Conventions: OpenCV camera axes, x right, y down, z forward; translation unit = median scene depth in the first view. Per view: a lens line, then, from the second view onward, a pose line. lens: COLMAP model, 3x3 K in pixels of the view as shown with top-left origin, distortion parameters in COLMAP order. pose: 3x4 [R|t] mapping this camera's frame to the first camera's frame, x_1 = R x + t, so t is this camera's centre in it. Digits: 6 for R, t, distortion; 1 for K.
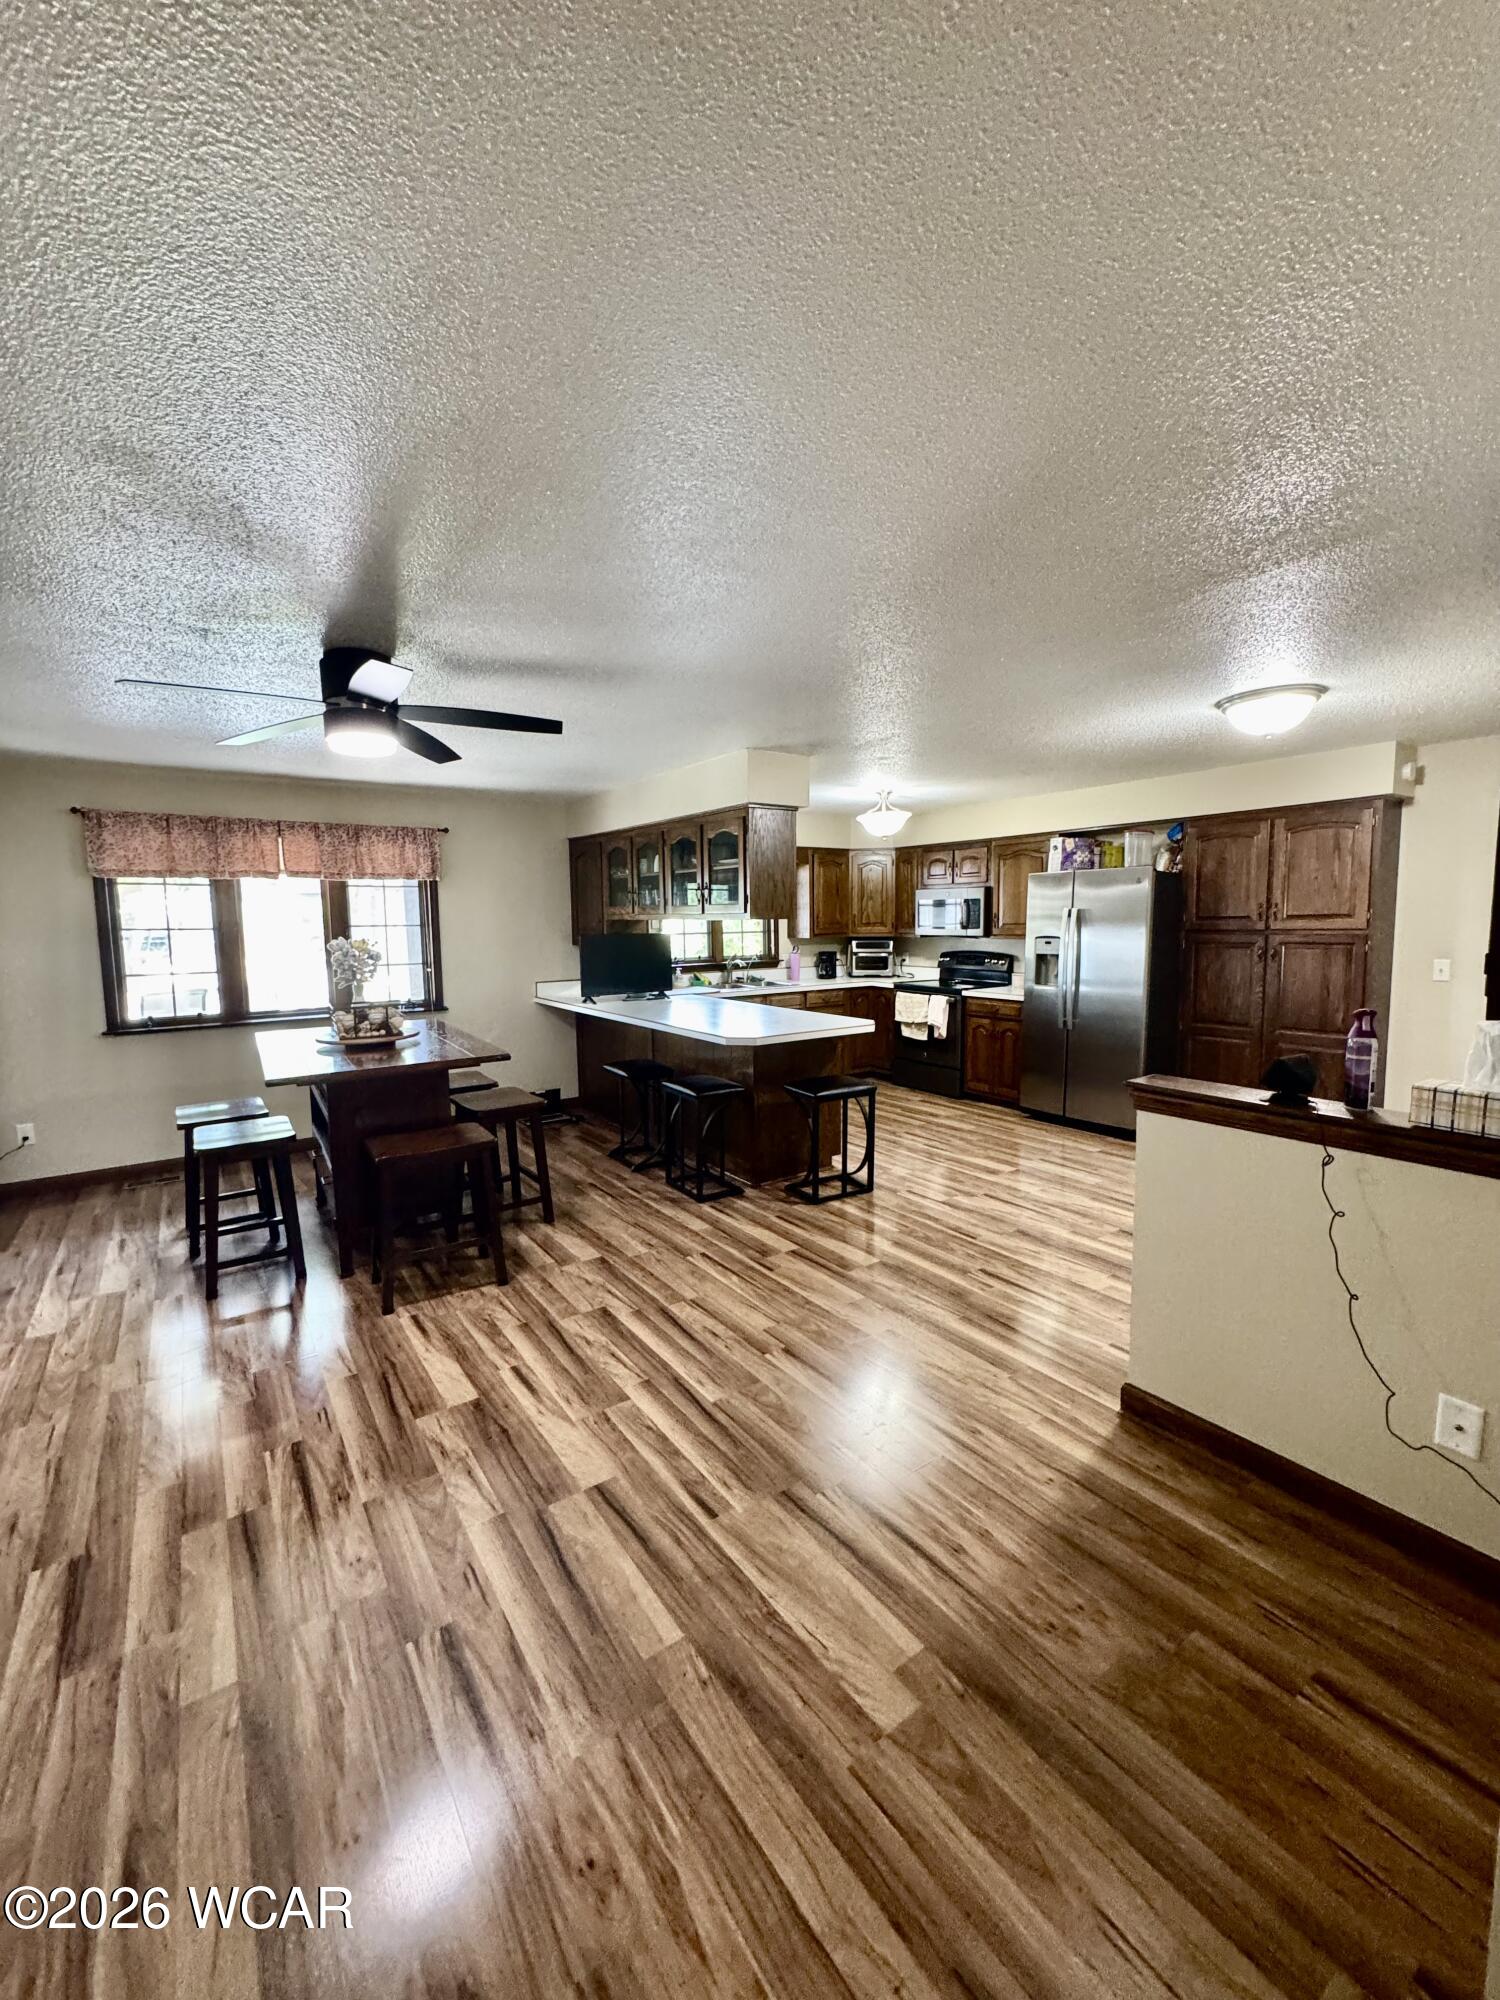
lens RADIAL K [[799.2, 0, 750.6], [0, 799.2, 1000.2], [0, 0, 1]] dist [-0.003991, 0.000720]
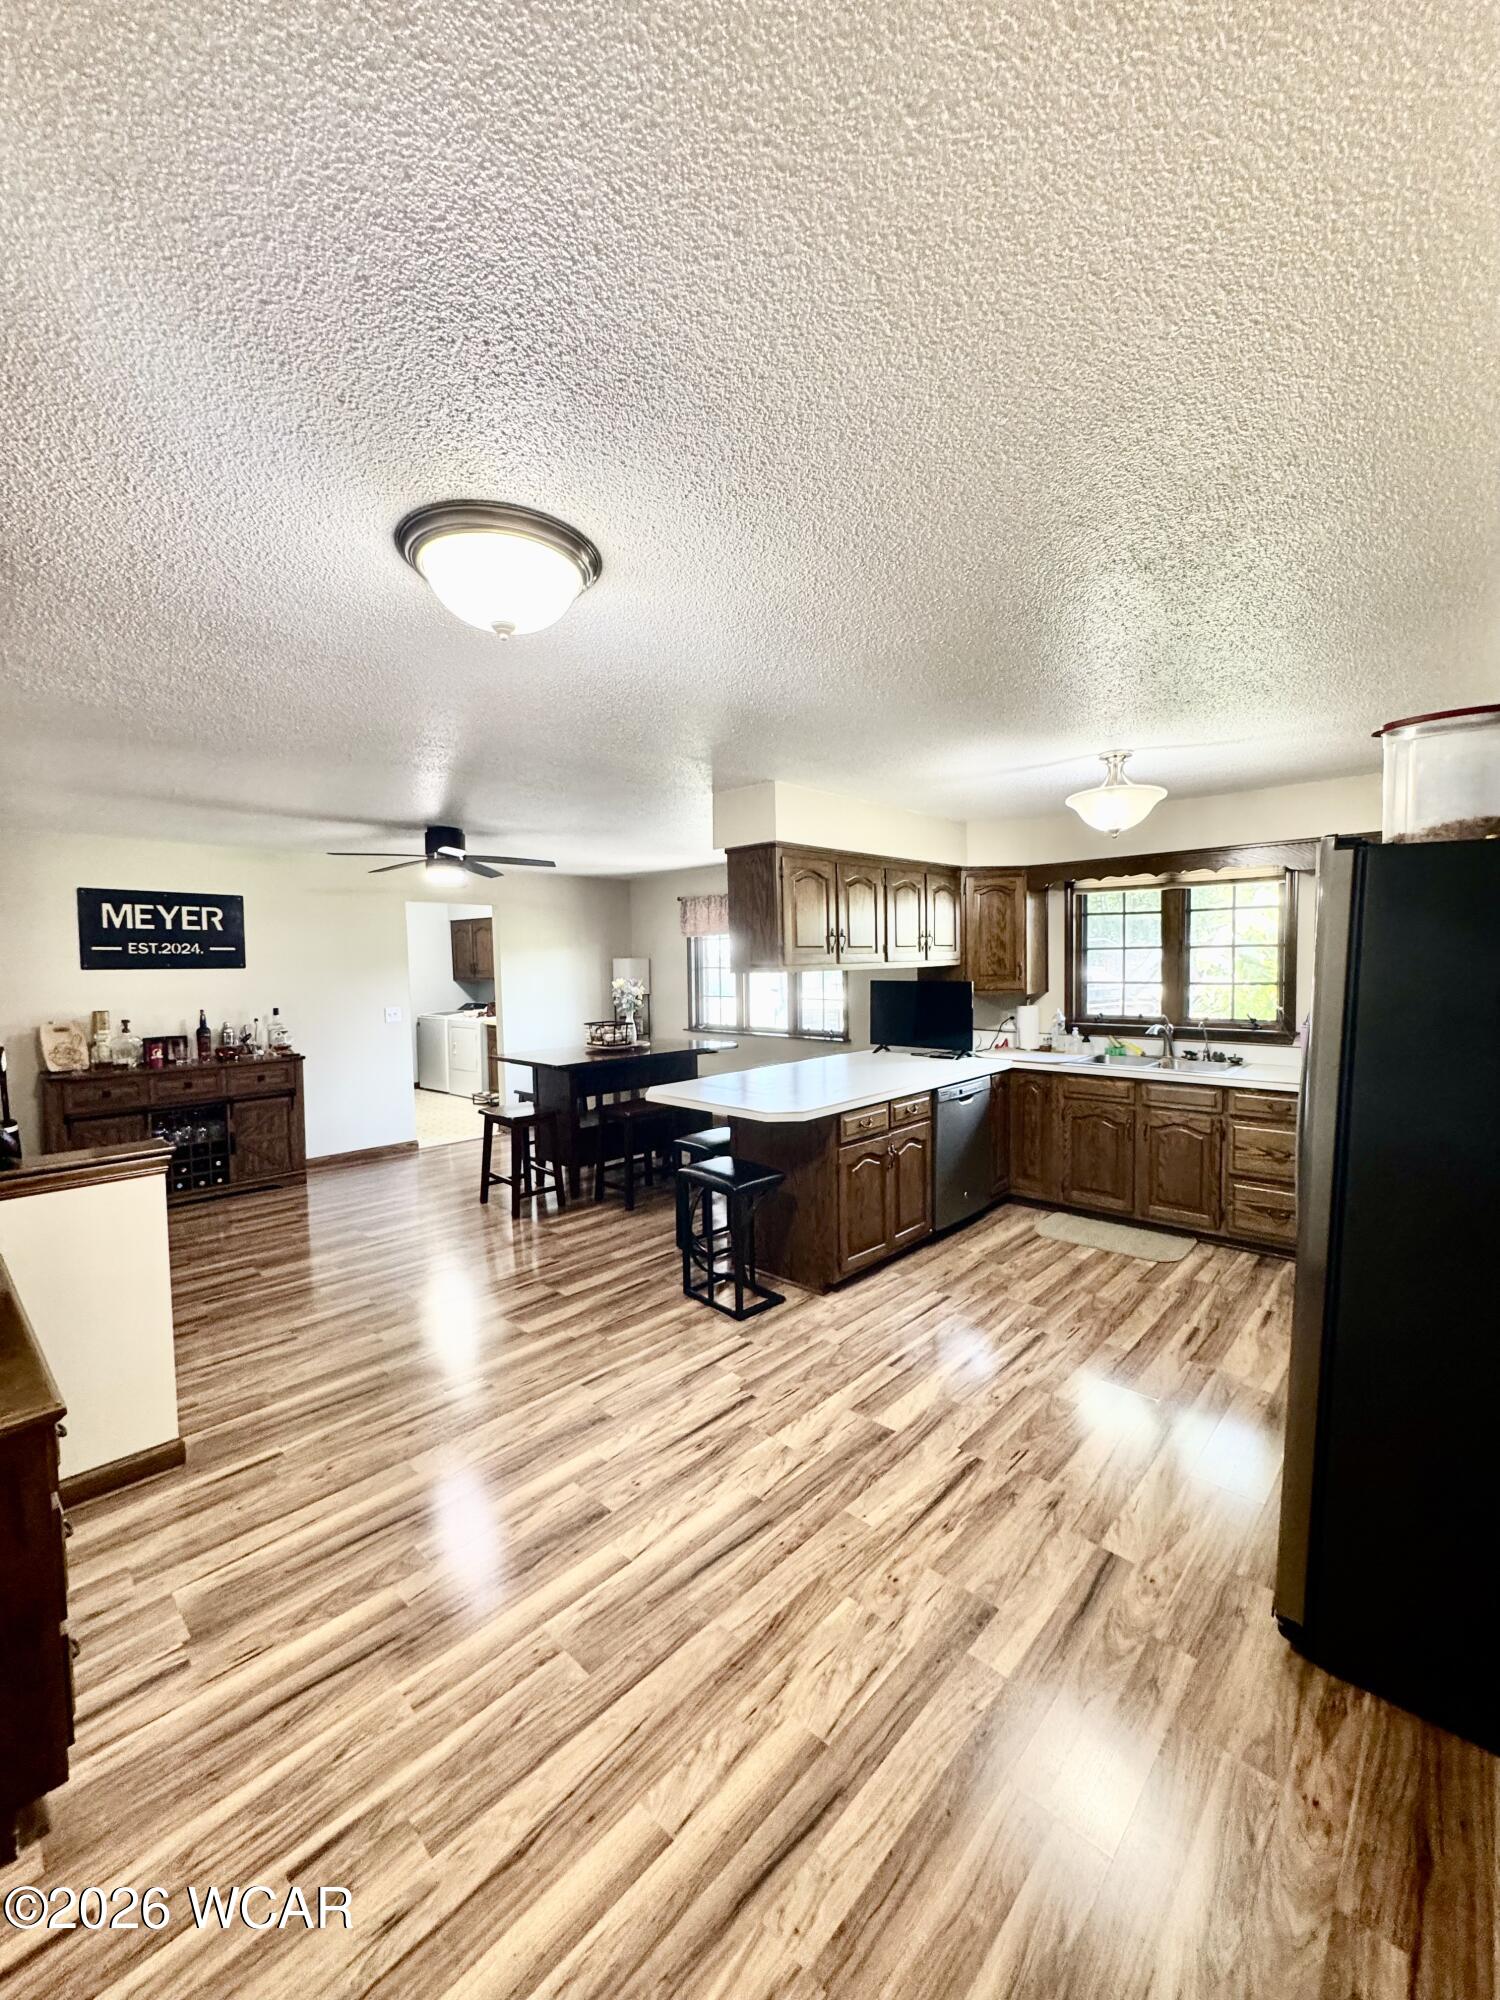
lens RADIAL K [[799.2, 0, 747.6], [0, 799.2, 1001.4], [0, 0, 1]] dist [-0.003991, 0.000720]
pose [[0.200013, 0.061839, -0.977840, 0.950847], [-0.086804, 0.995200, 0.045182, -0.116236], [0.975940, 0.075843, 0.204421, 0.866252]]
